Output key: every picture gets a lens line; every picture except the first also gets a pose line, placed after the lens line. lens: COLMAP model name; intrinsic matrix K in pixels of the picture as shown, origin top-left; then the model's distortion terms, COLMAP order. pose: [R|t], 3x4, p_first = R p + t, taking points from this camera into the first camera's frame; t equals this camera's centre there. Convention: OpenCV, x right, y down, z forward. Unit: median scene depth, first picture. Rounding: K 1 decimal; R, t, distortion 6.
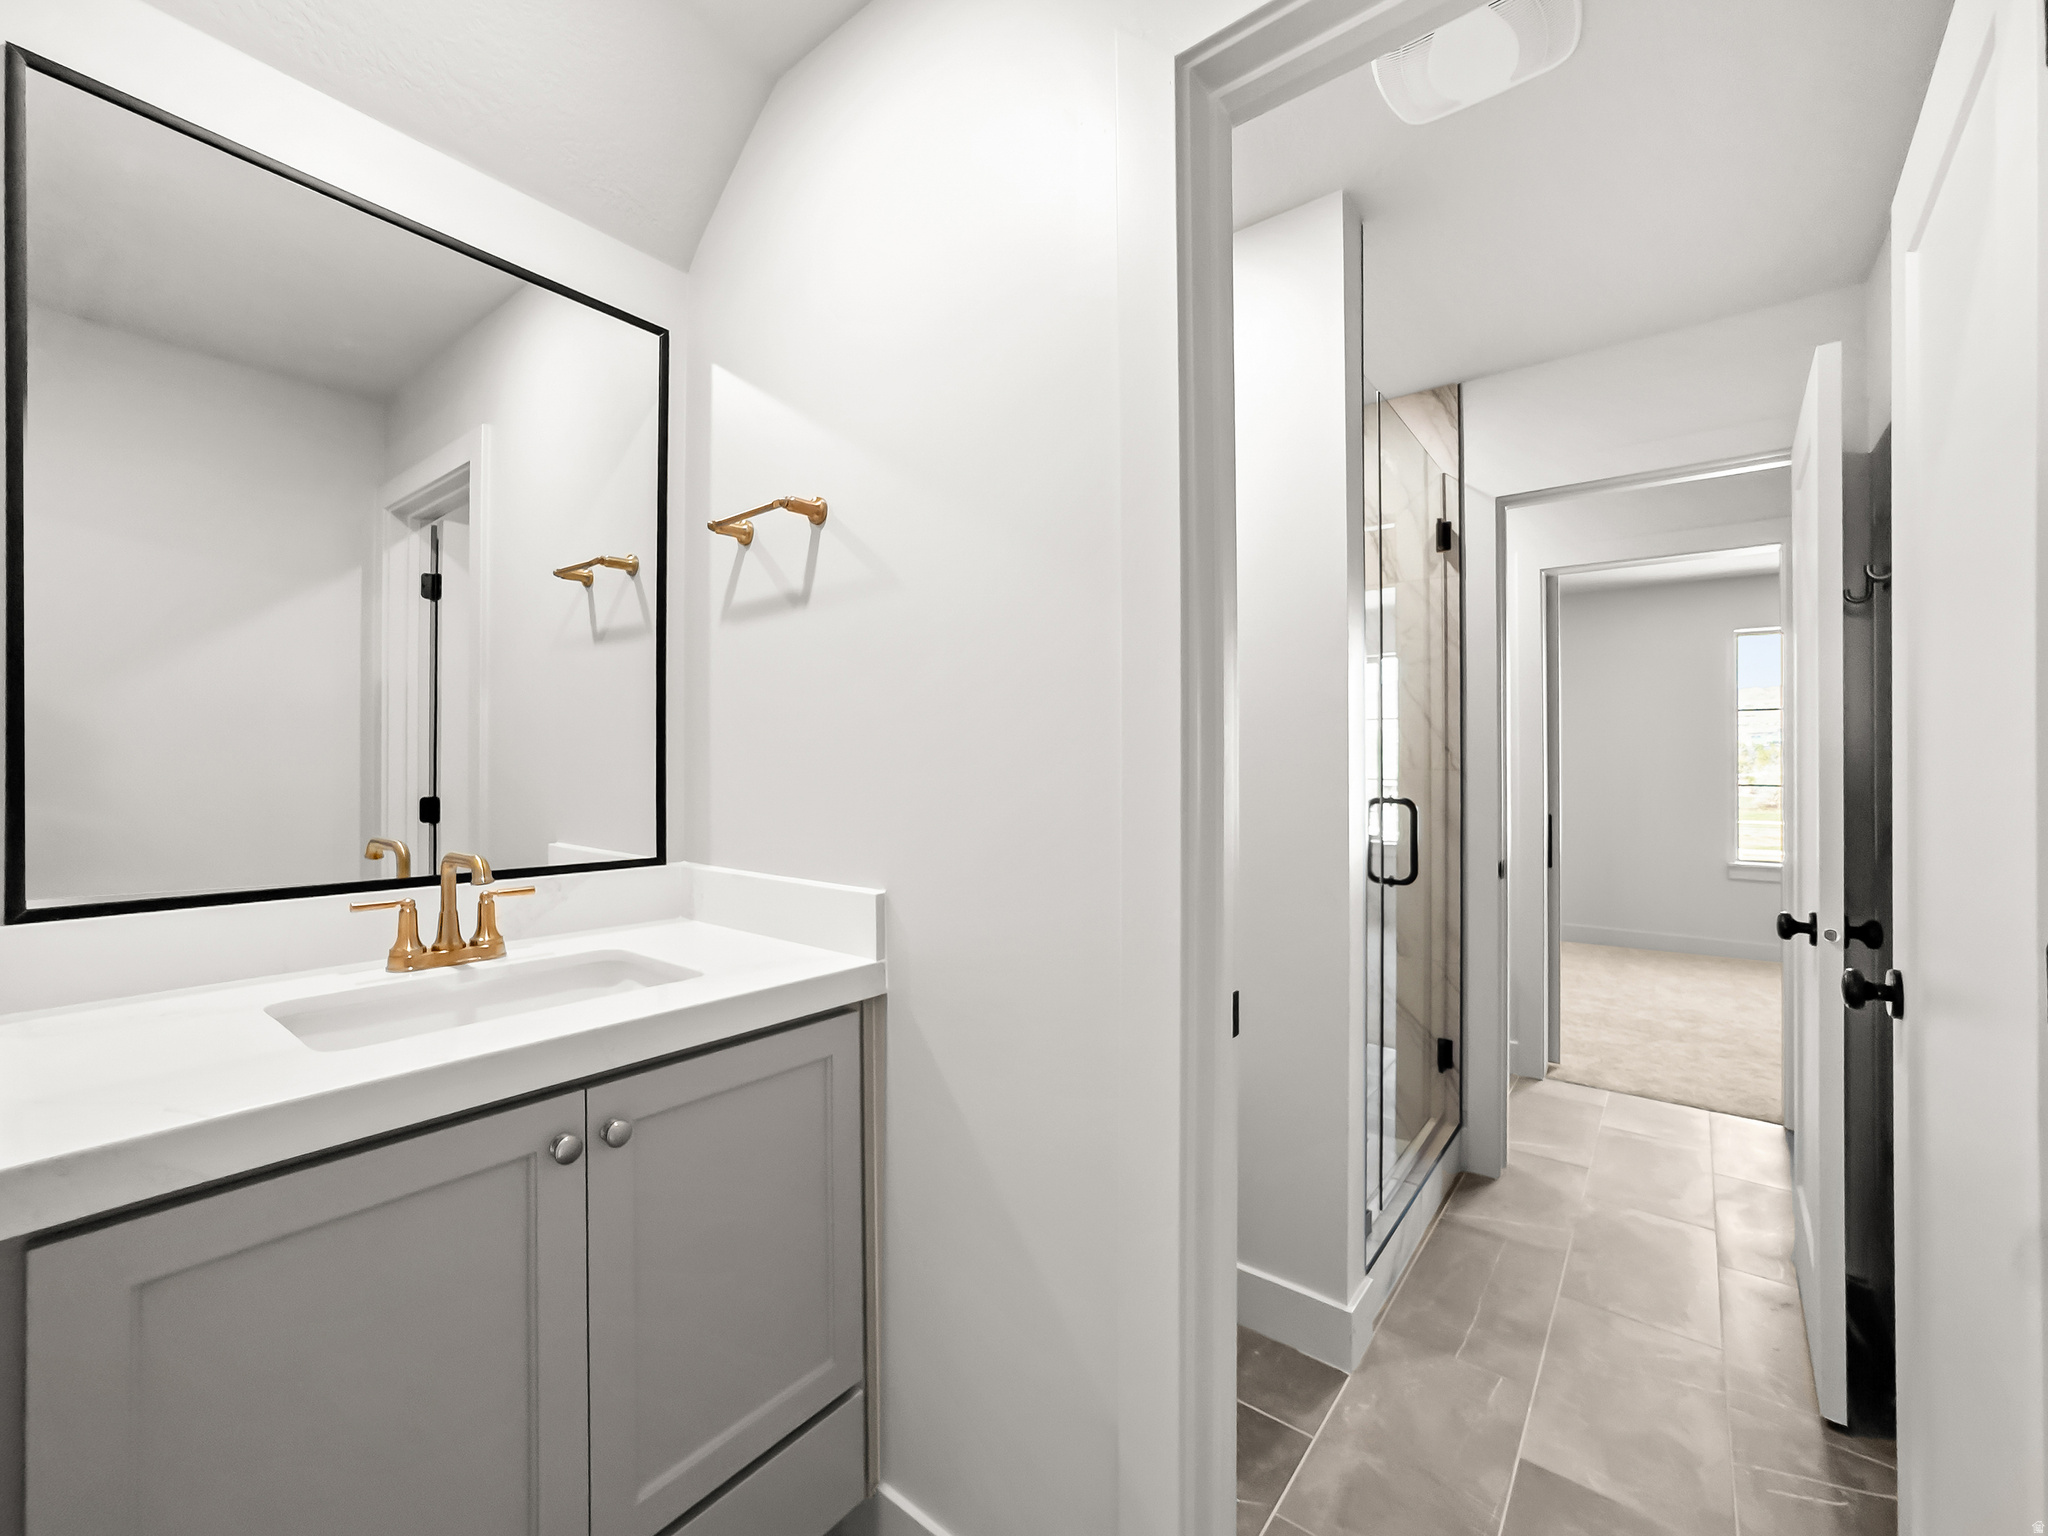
lens RADIAL K [[828.1, 0, 1023.5], [0, 828.1, 759.7], [0, 0, 1]] dist [-0.000607, 0.000481]
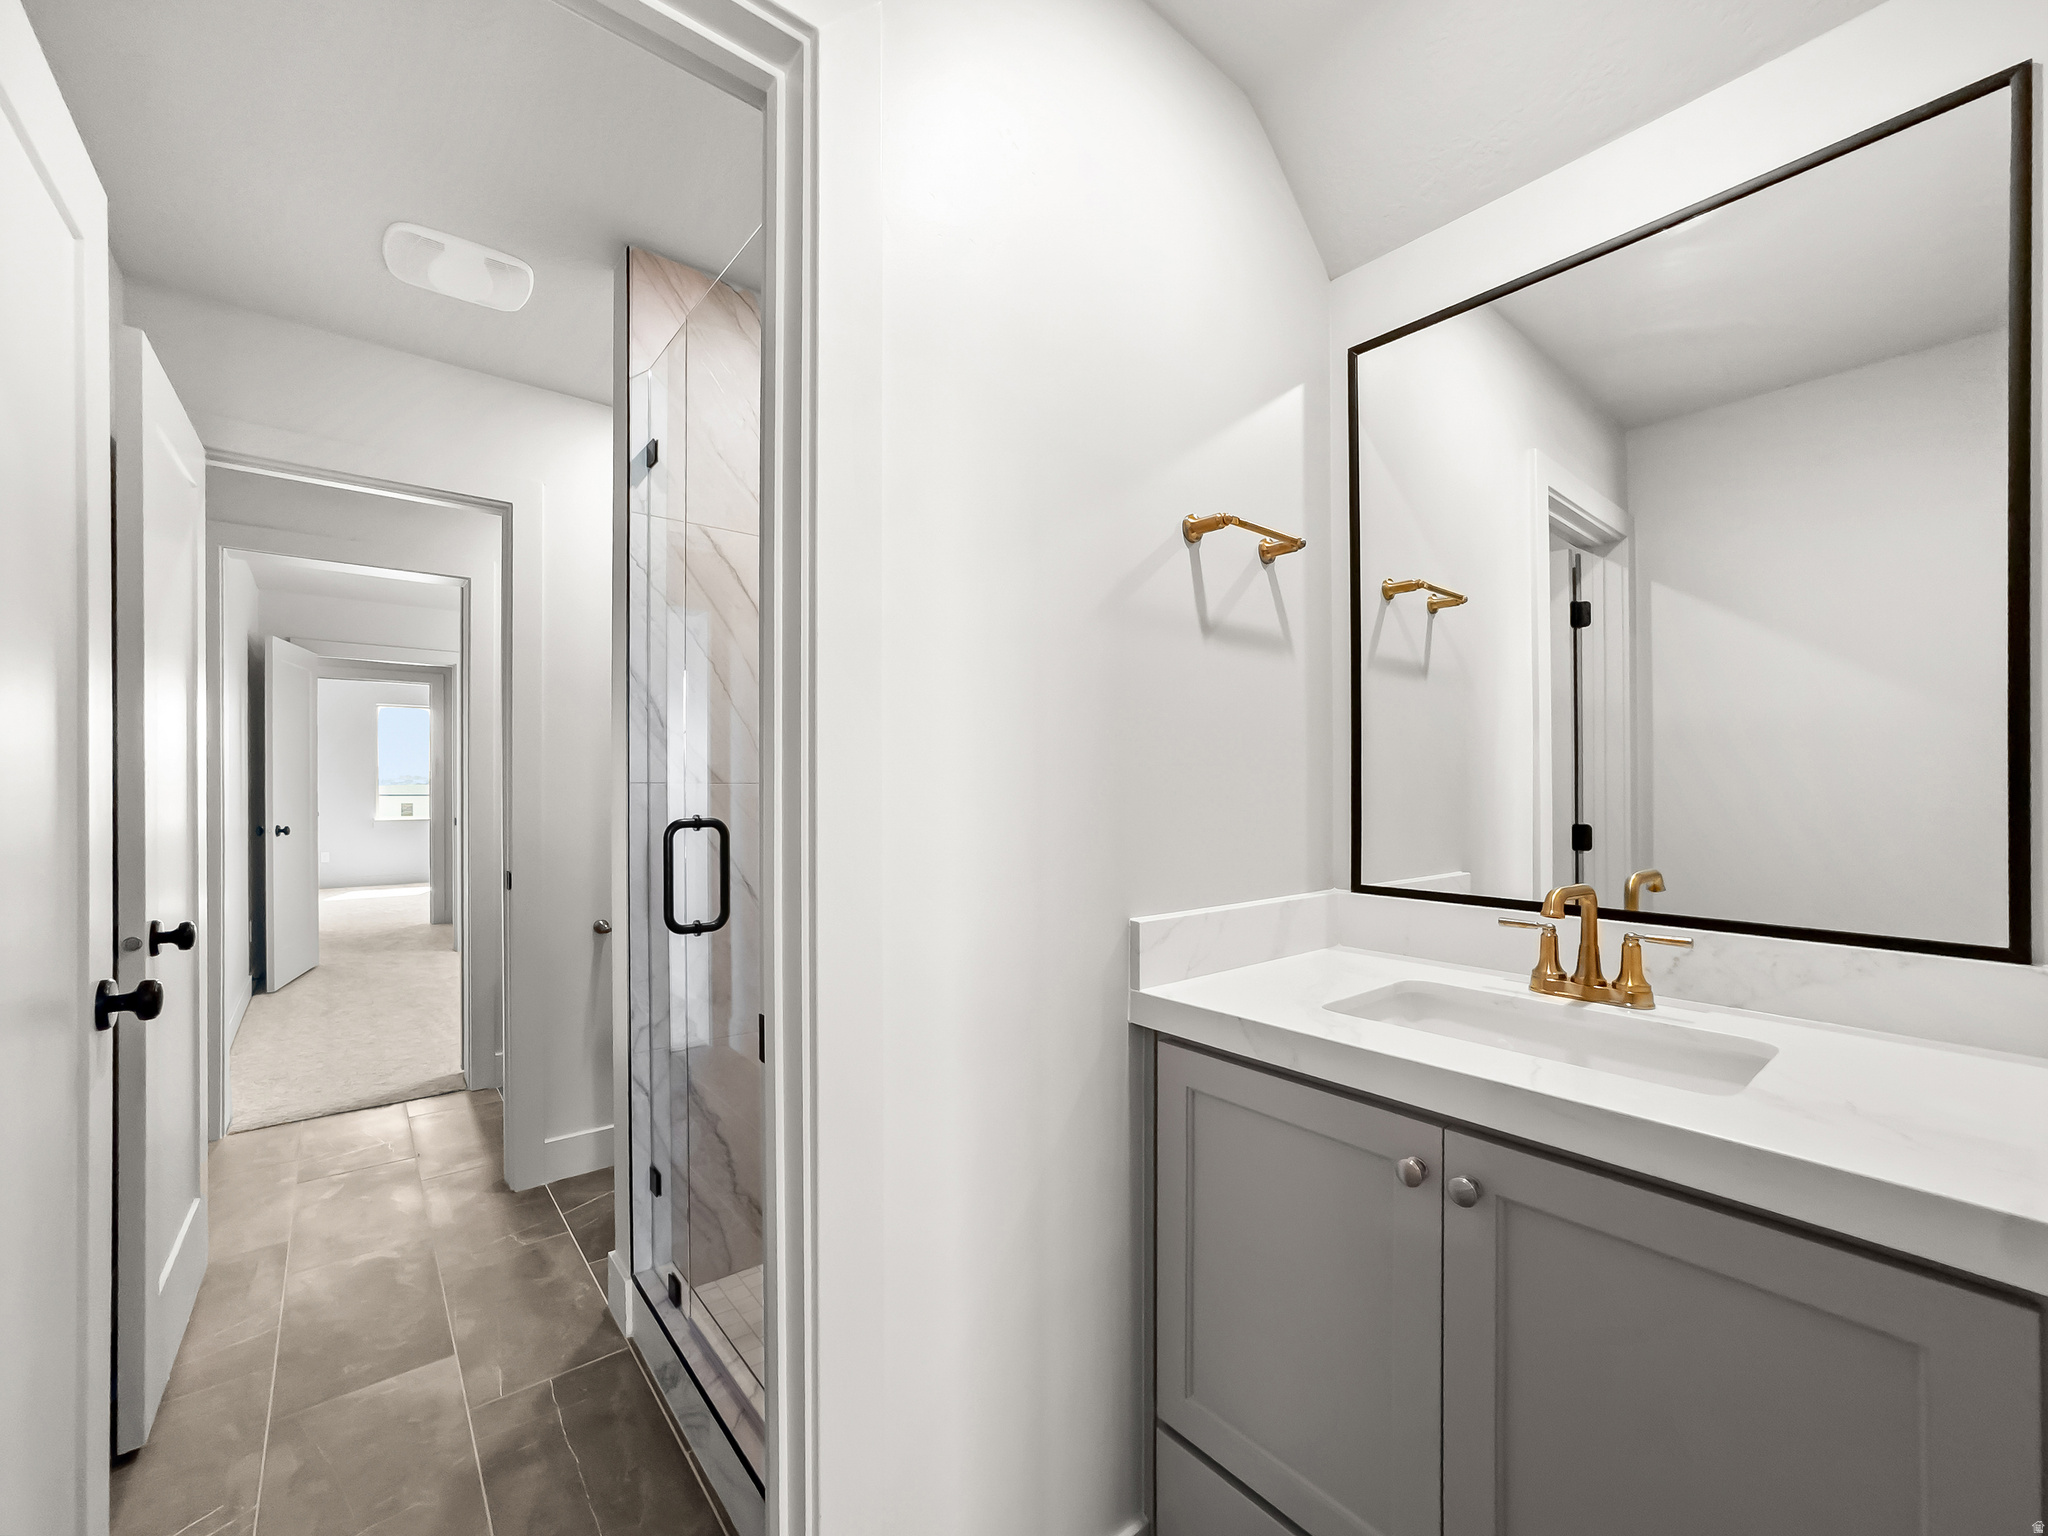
lens RADIAL K [[828.1, 0, 973.5], [0, 828.1, 795.2], [0, 0, 1]] dist [-0.000607, 0.000481]
pose [[-0.224899, 0.001490, -0.974381, 0.416429], [0.001608, 0.999998, 0.001158, 0.005830], [0.974381, -0.001307, -0.224901, 0.521438]]
